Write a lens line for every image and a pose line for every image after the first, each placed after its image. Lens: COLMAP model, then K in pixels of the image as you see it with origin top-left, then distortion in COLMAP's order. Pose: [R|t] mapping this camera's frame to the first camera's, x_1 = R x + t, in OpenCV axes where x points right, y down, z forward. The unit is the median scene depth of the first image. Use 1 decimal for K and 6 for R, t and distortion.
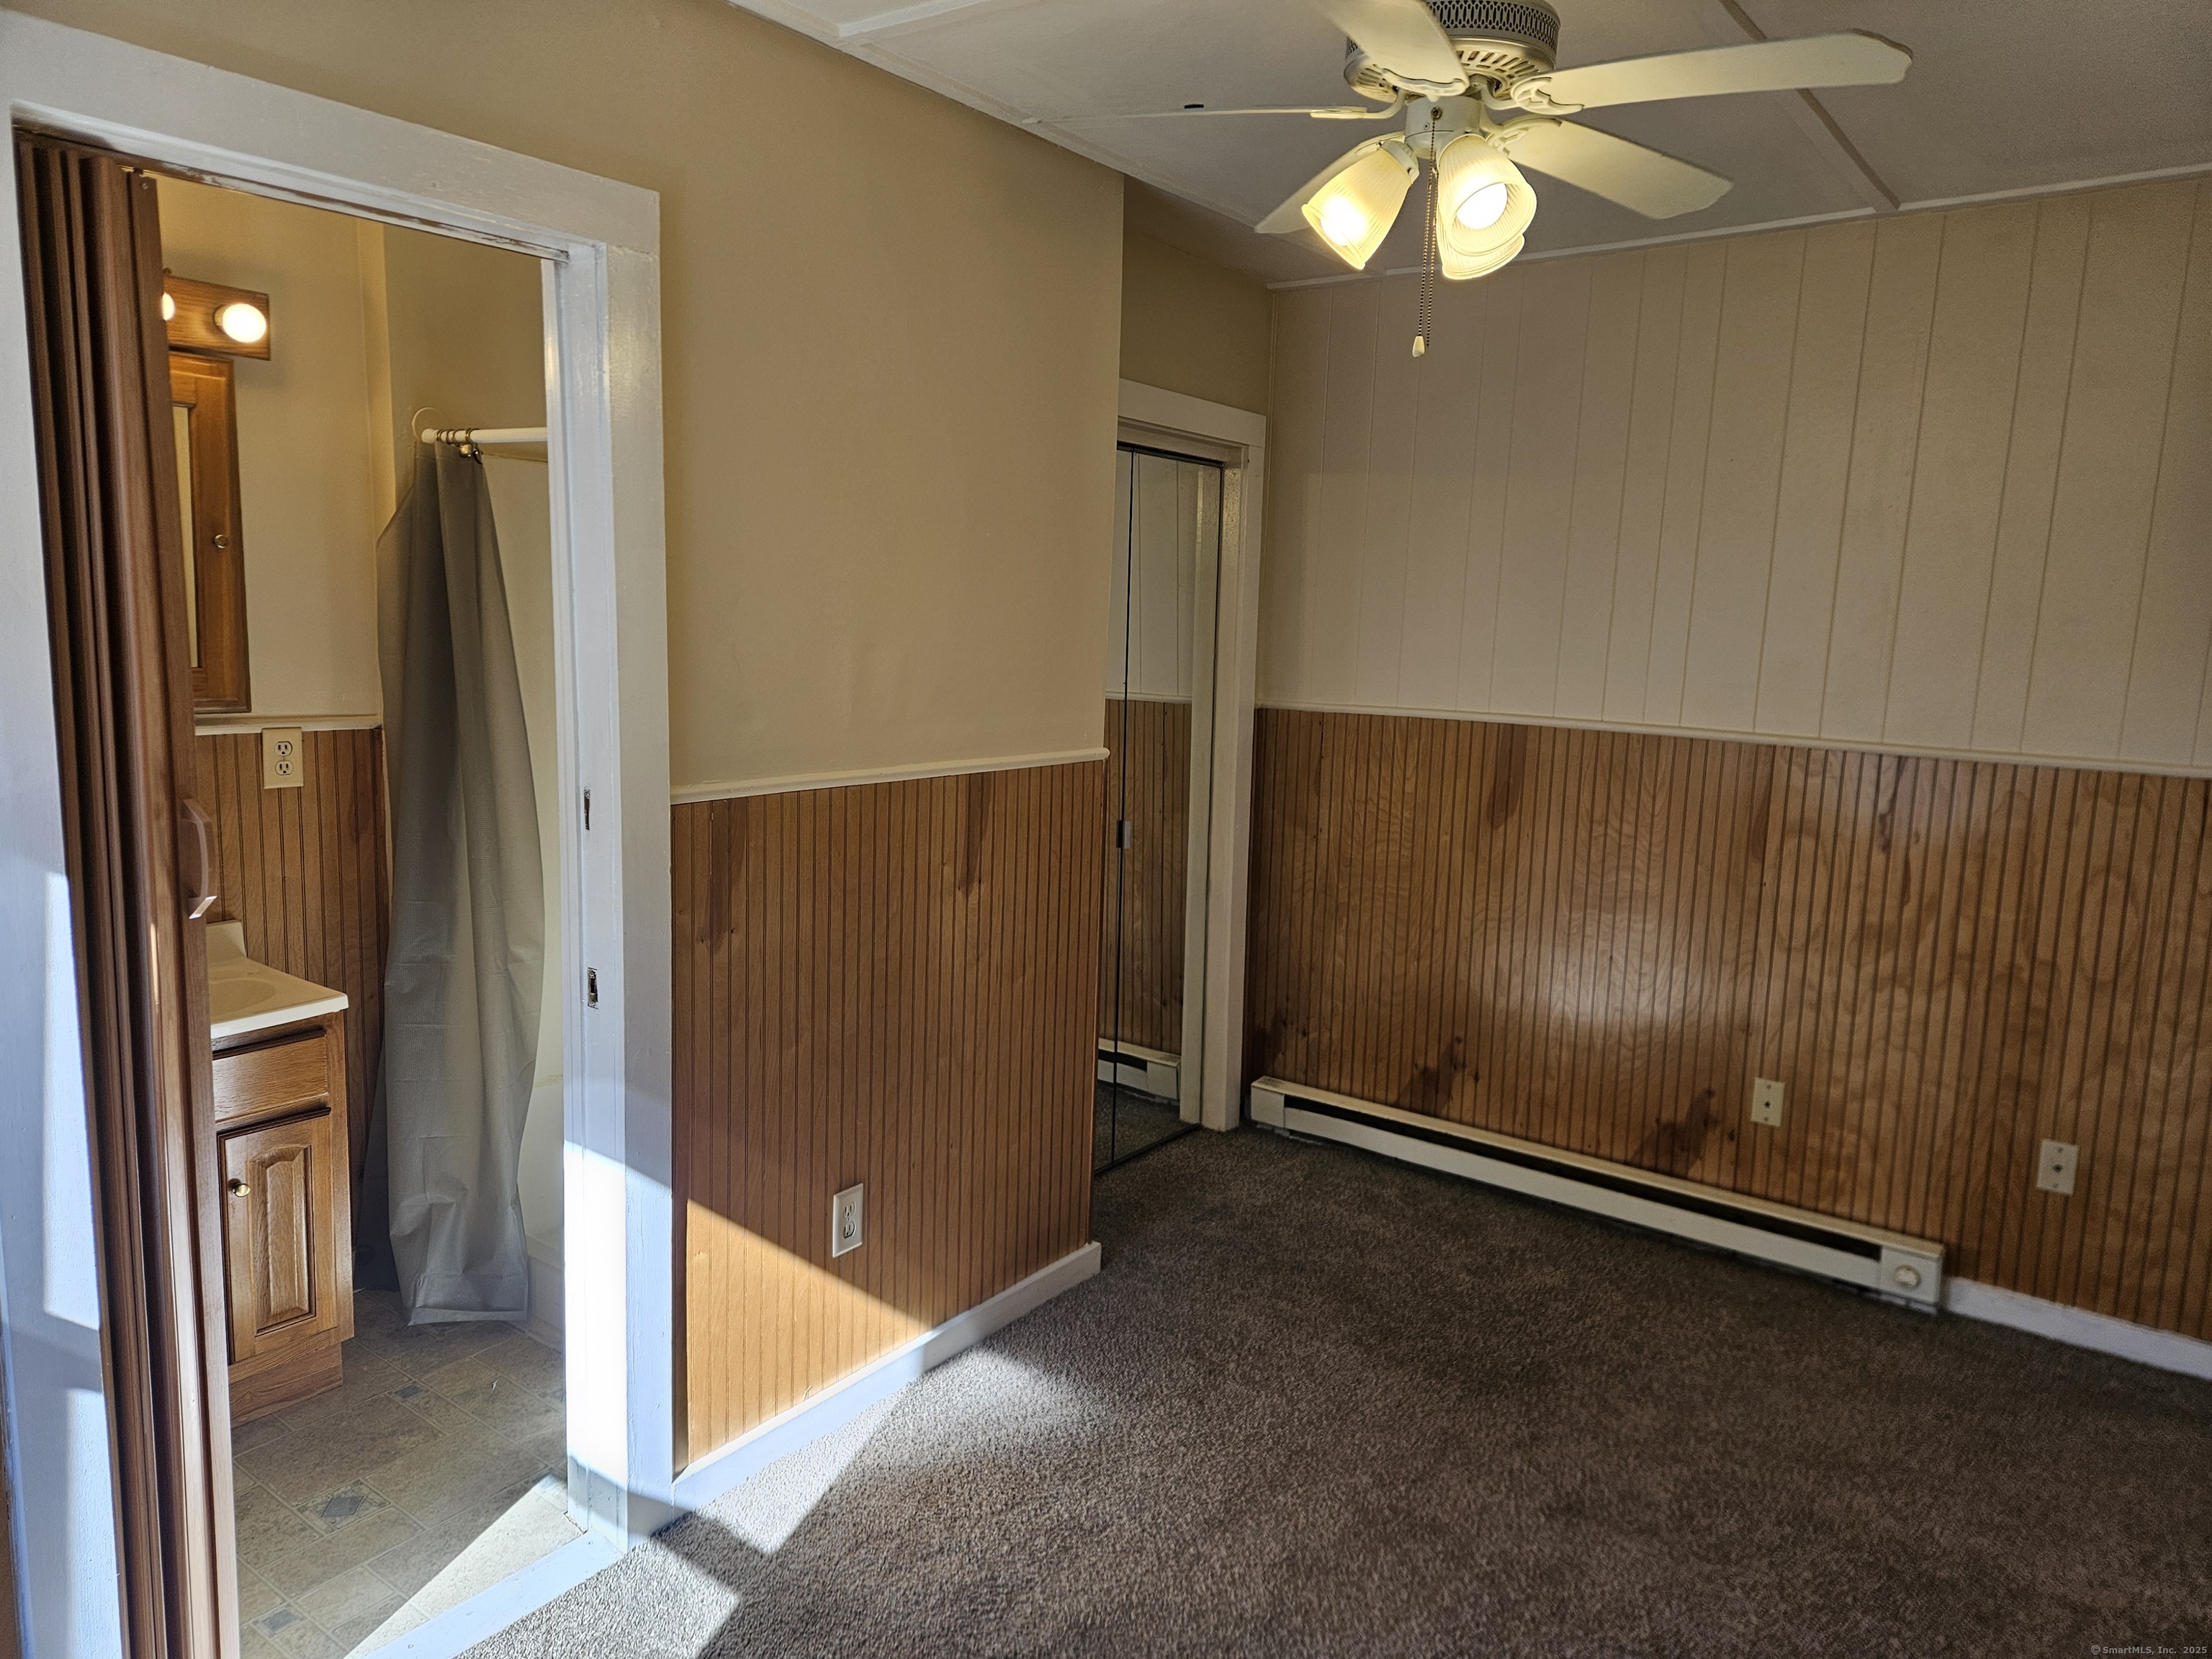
lens RADIAL K [[1464.2, 0, 1095.4], [0, 1464.2, 820.3], [0, 0, 1]] dist [0.033192, -0.024277]
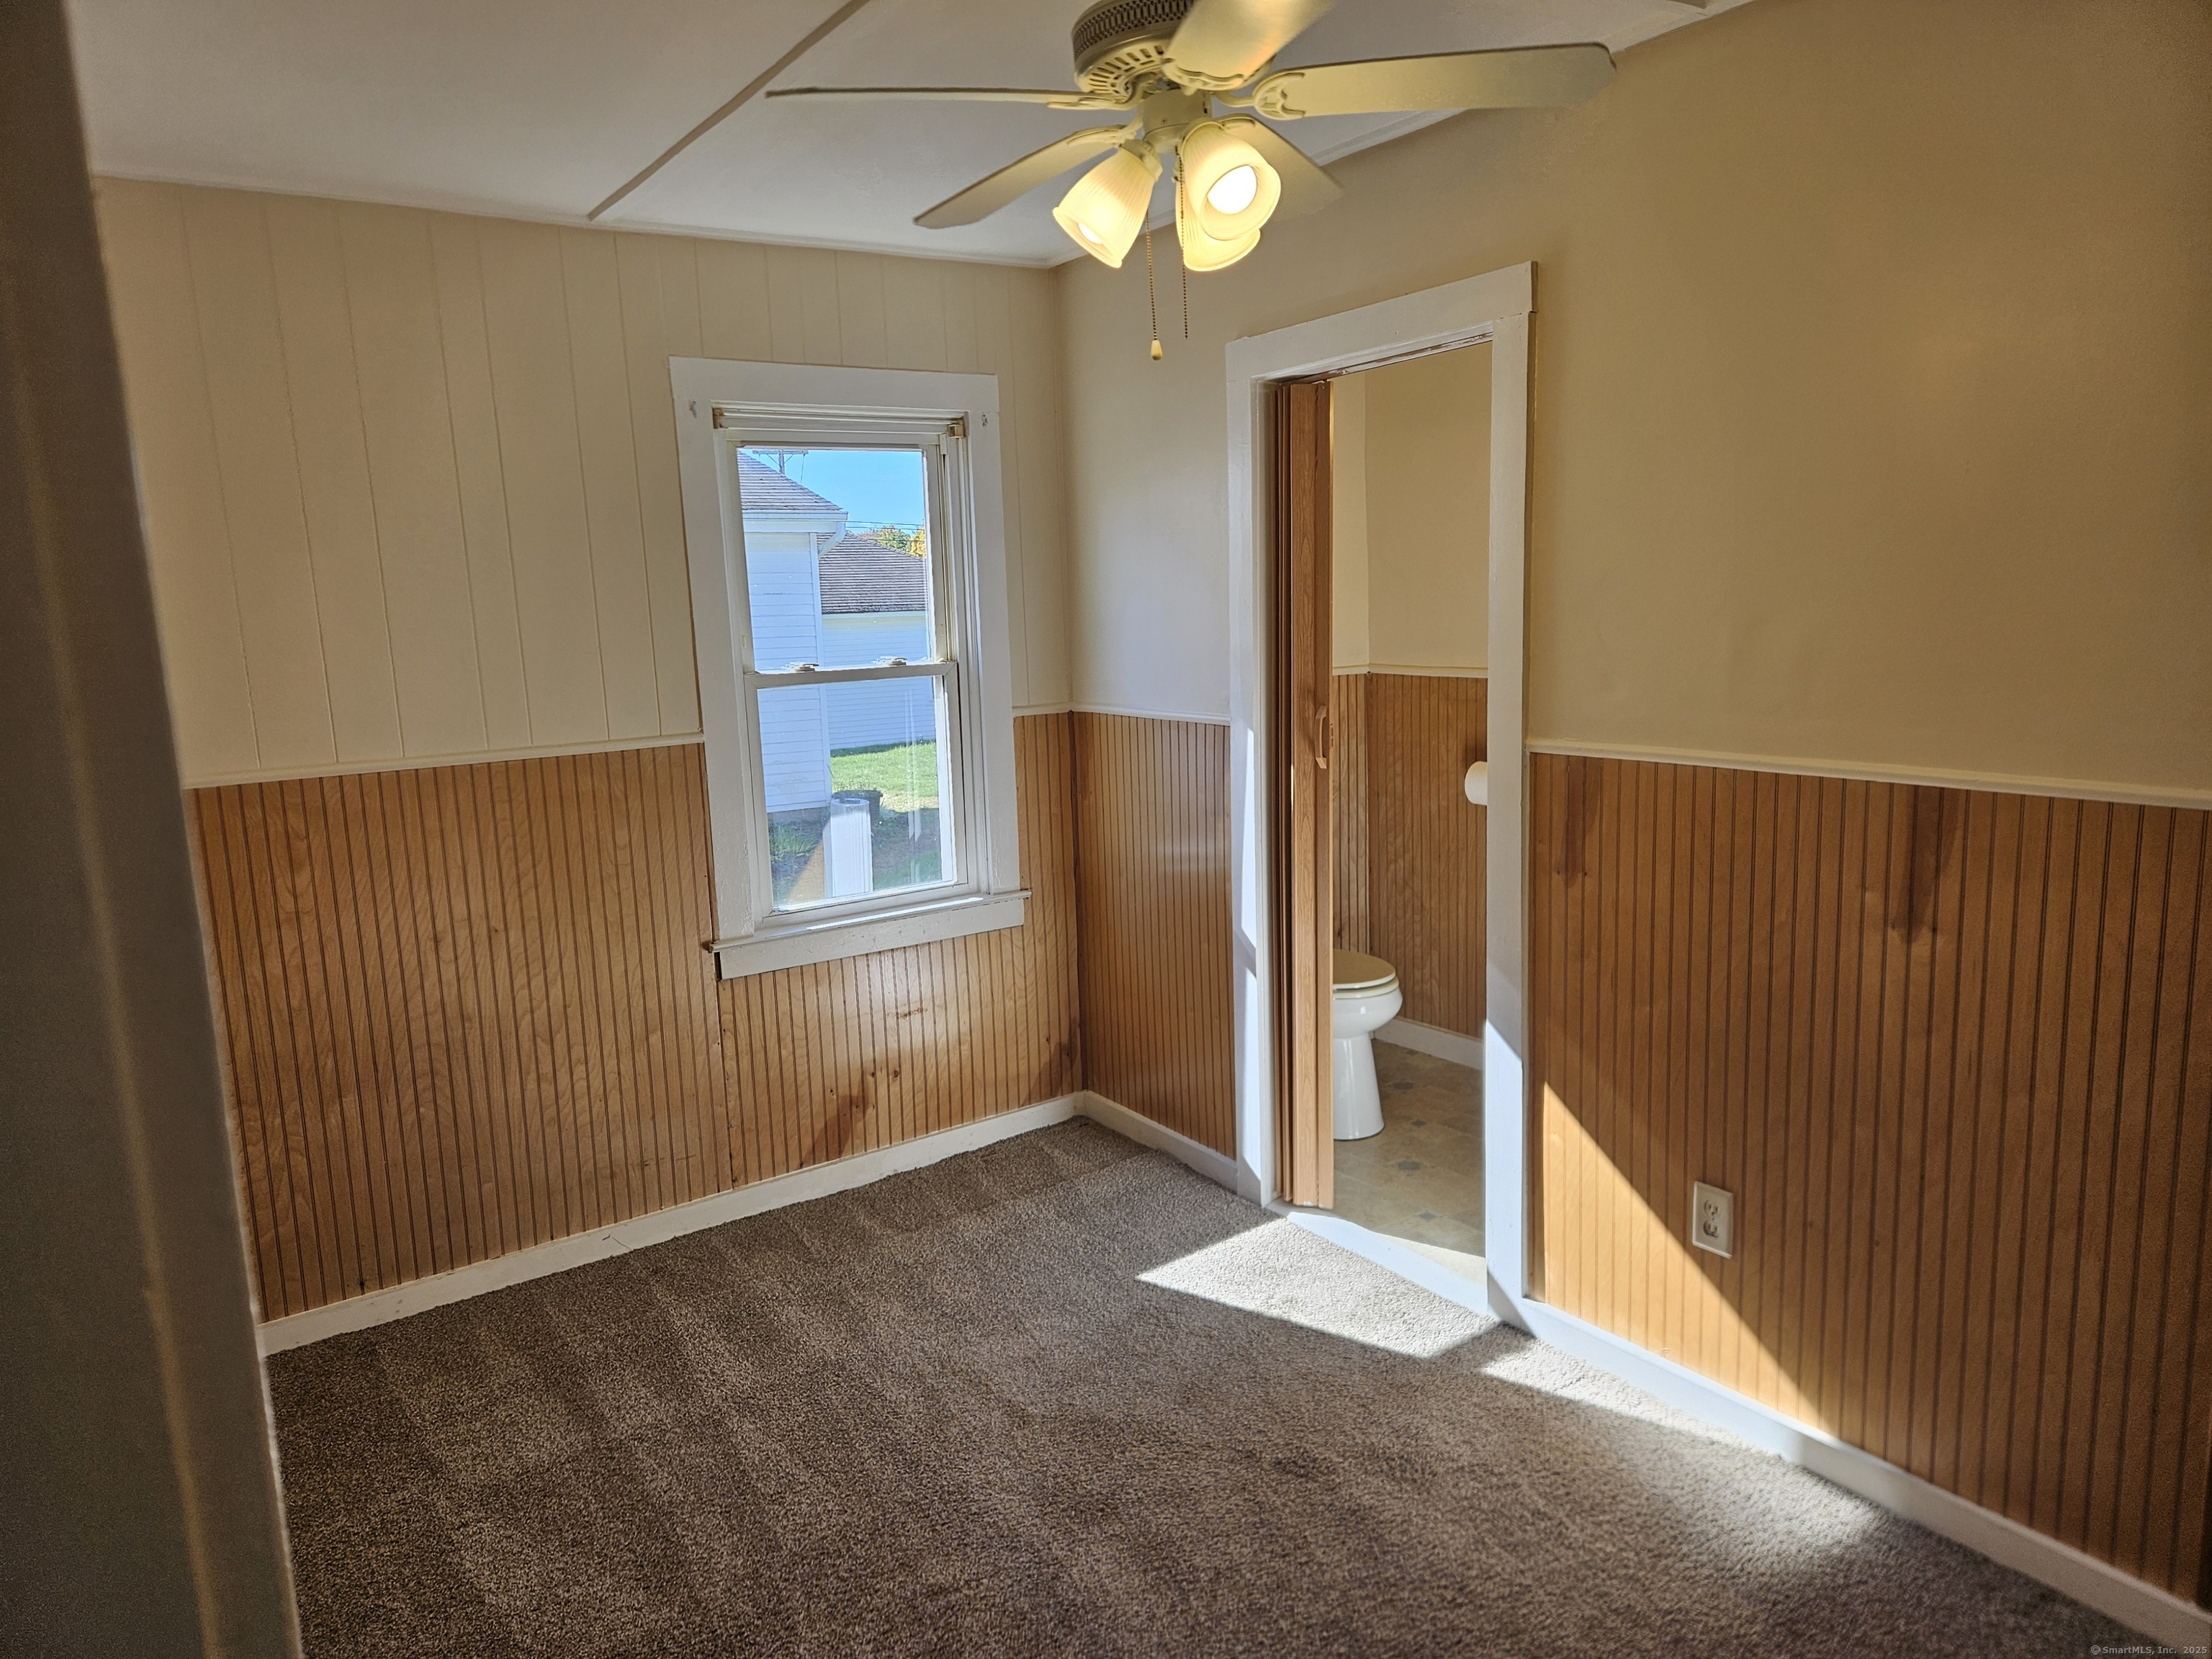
lens RADIAL K [[1464.2, 0, 1096.6], [0, 1464.2, 833.5], [0, 0, 1]] dist [0.033192, -0.024277]
pose [[-0.342980, 0.140915, -0.928713, 0.789757], [-0.098417, 0.977852, 0.184717, -0.108381], [0.934173, 0.154756, -0.321515, 0.846548]]
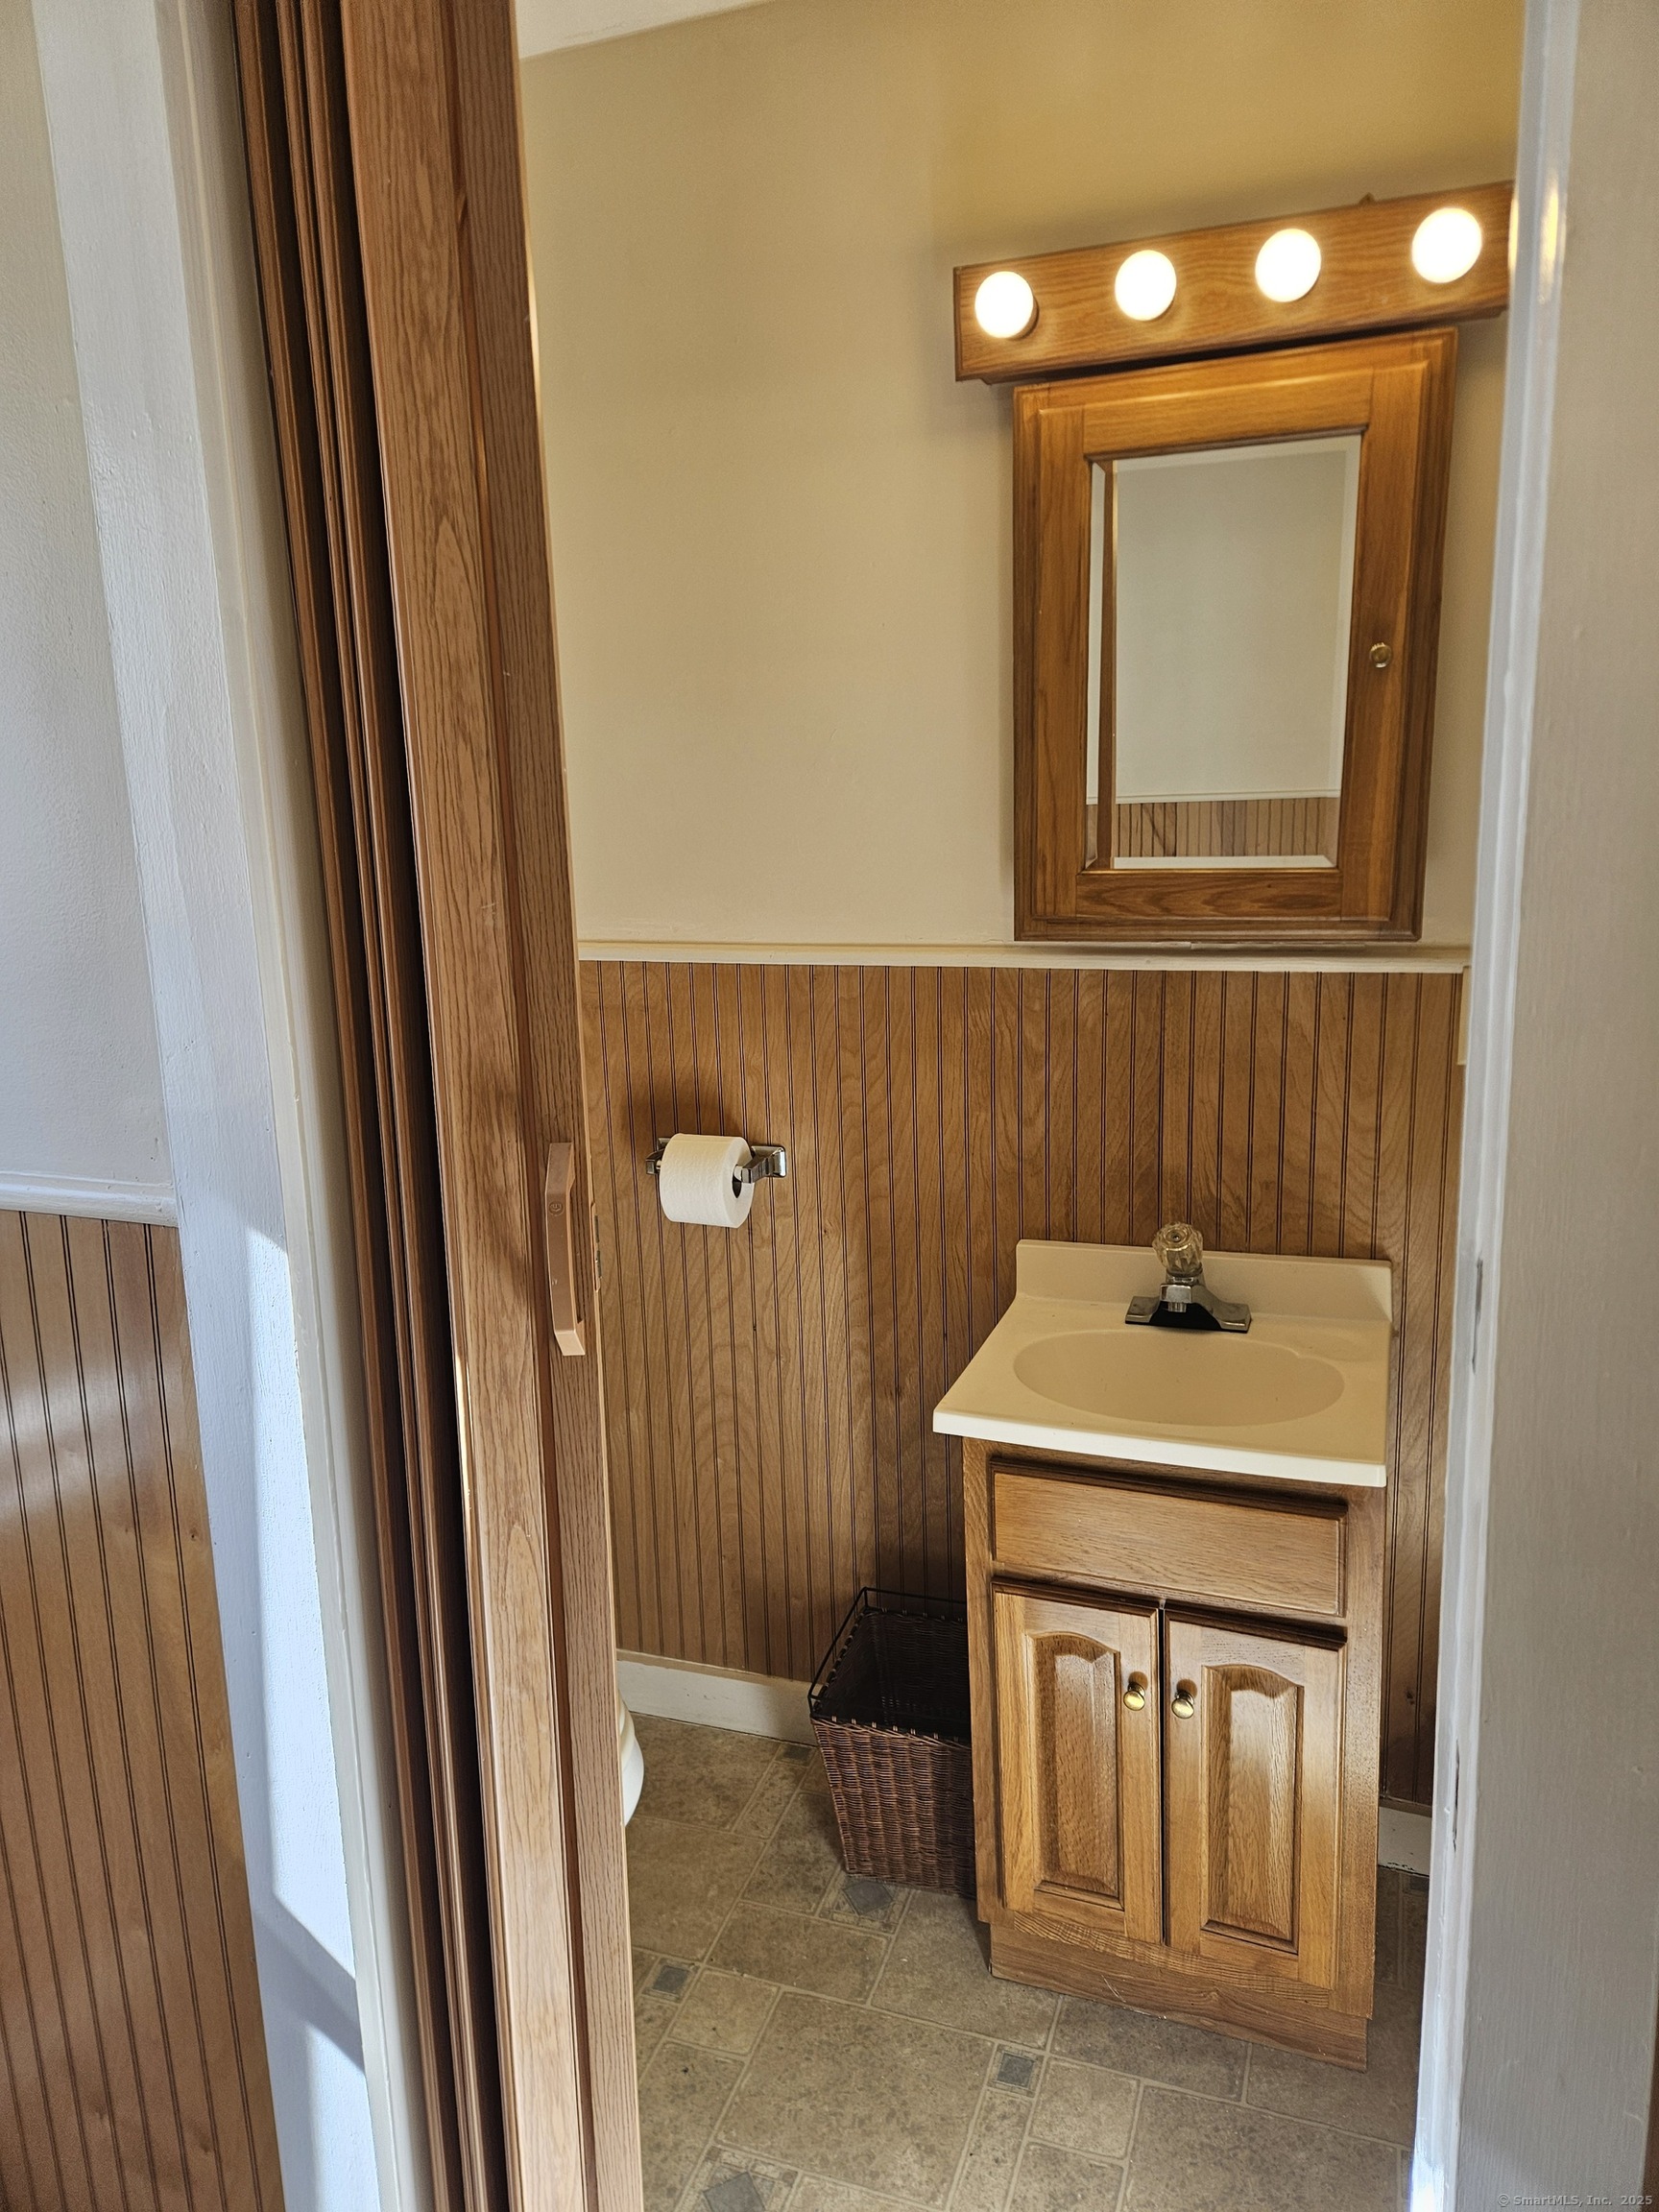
lens RADIAL K [[1464.2, 0, 842.3], [0, 1464.2, 1067.2], [0, 0, 1]] dist [0.033192, -0.024277]
pose [[0.268383, 0.146169, -0.952158, -0.053859], [-0.093153, 0.987727, 0.125373, -0.072898], [0.958798, 0.055049, 0.278705, 0.589797]]
